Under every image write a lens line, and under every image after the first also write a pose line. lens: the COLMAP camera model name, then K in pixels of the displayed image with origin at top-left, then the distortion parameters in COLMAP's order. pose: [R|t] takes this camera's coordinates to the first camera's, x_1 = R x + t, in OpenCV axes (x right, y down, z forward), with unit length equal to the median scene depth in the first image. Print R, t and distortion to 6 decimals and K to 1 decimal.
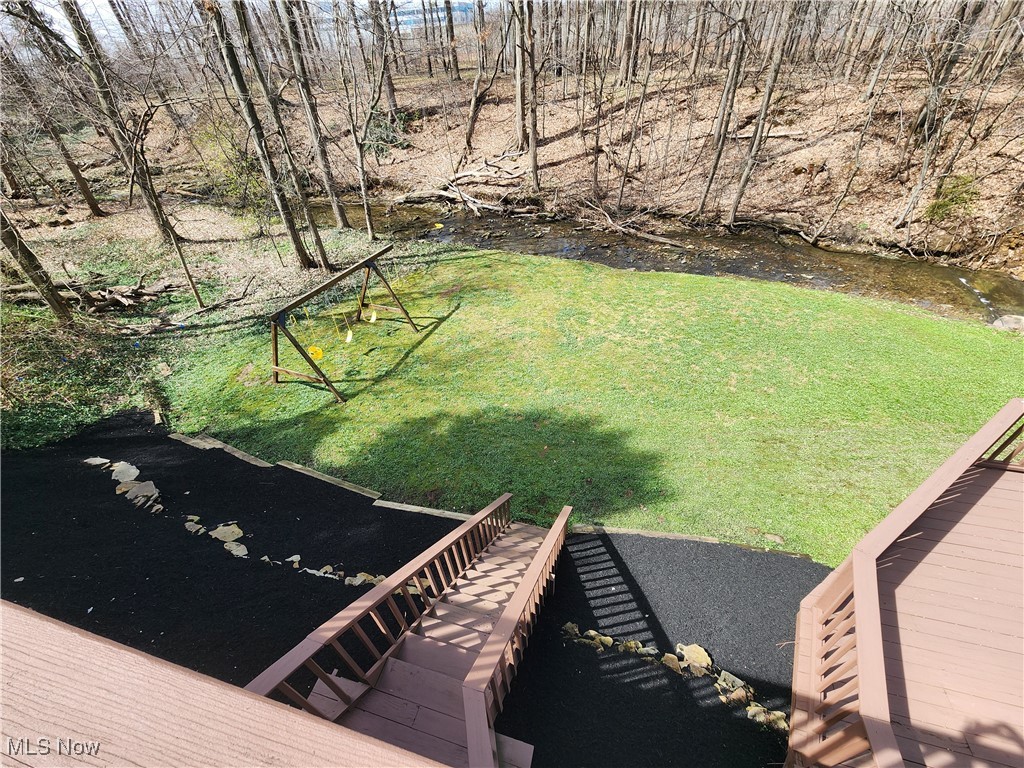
lens RADIAL K [[421.7, 0, 509.2], [0, 421.7, 386.0], [0, 0, 1]] dist [0.001927, -0.000056]
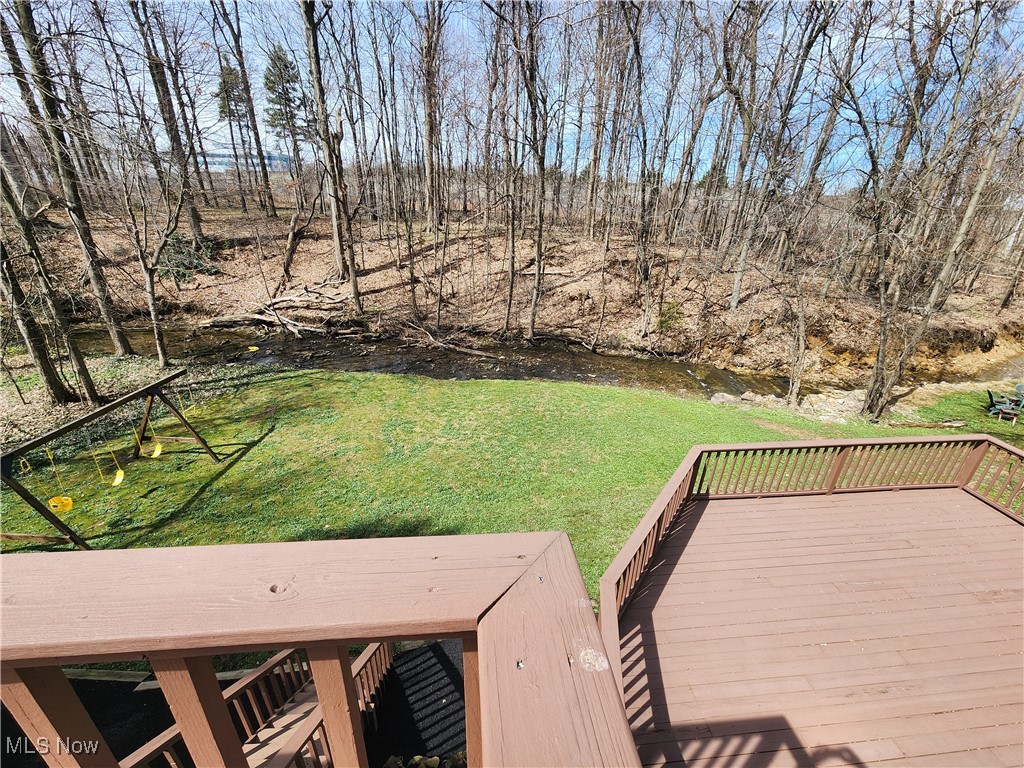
lens RADIAL K [[421.2, 0, 509.9], [0, 421.2, 384.0], [0, 0, 1]] dist [0.006595, -0.000282]
pose [[0.930856, -0.068177, 0.358970, 0.031319], [0.160754, 0.958663, -0.234782, 0.015750], [-0.328125, 0.276254, 0.903337, -0.032956]]
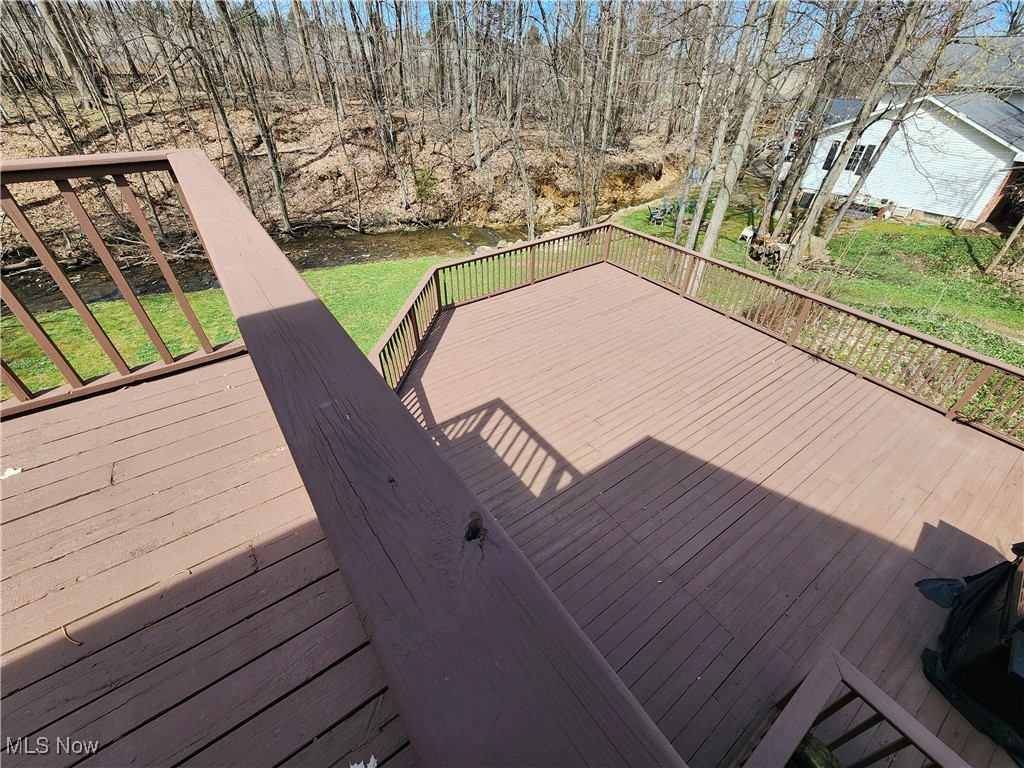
lens RADIAL K [[421.2, 0, 509.9], [0, 421.2, 384.0], [0, 0, 1]] dist [0.006595, -0.000282]
pose [[0.631770, -0.423511, 0.649234, 0.000764], [0.452870, 0.881408, 0.134275, 0.095120], [-0.629107, 0.209187, 0.748642, -0.119016]]
